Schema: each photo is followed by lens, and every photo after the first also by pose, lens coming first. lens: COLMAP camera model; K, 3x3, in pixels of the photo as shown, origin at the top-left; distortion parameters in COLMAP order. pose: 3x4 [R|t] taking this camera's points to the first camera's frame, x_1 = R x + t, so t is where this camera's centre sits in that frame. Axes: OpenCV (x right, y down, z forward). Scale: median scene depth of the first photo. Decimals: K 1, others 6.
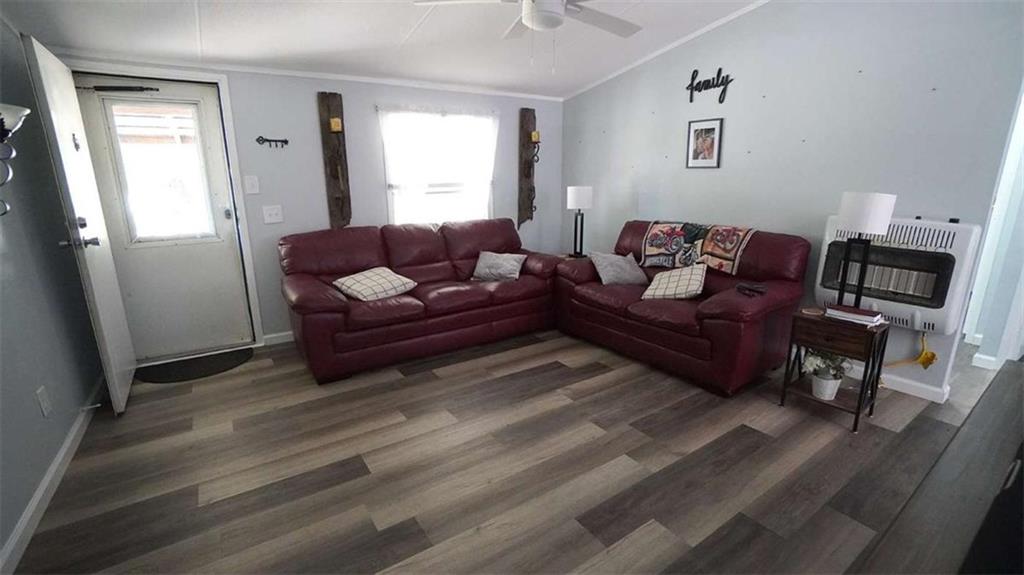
lens RADIAL K [[442.4, 0, 510.5], [0, 442.4, 285.5], [0, 0, 1]] dist [-0.002332, -0.000378]
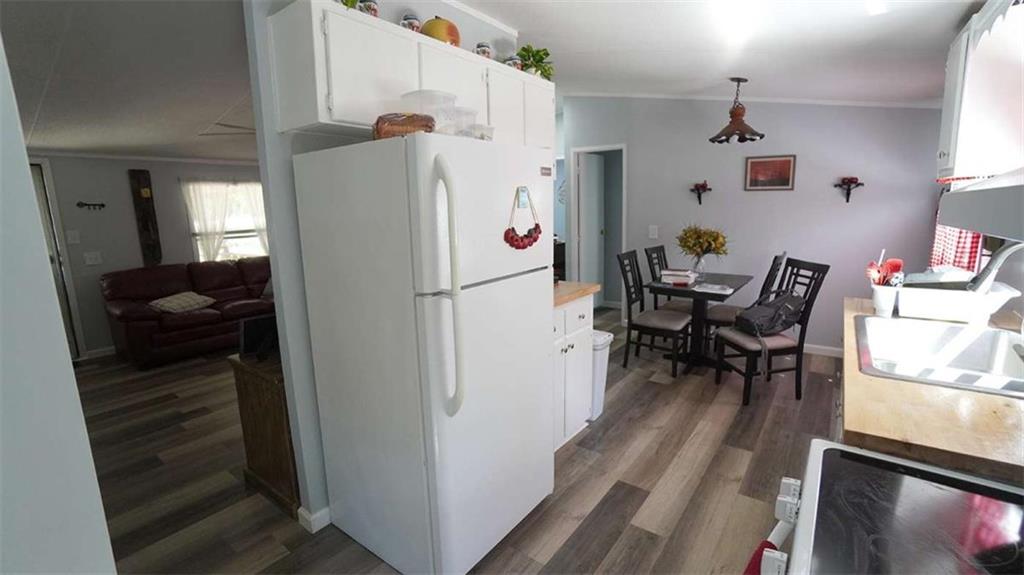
lens RADIAL K [[442.4, 0, 509.8], [0, 442.4, 295.1], [0, 0, 1]] dist [-0.002332, -0.000378]
pose [[0.951913, -0.066677, 0.299025, 0.271857], [0.078781, 0.996482, -0.028592, 0.093705], [-0.296066, 0.050775, 0.953817, -0.679178]]
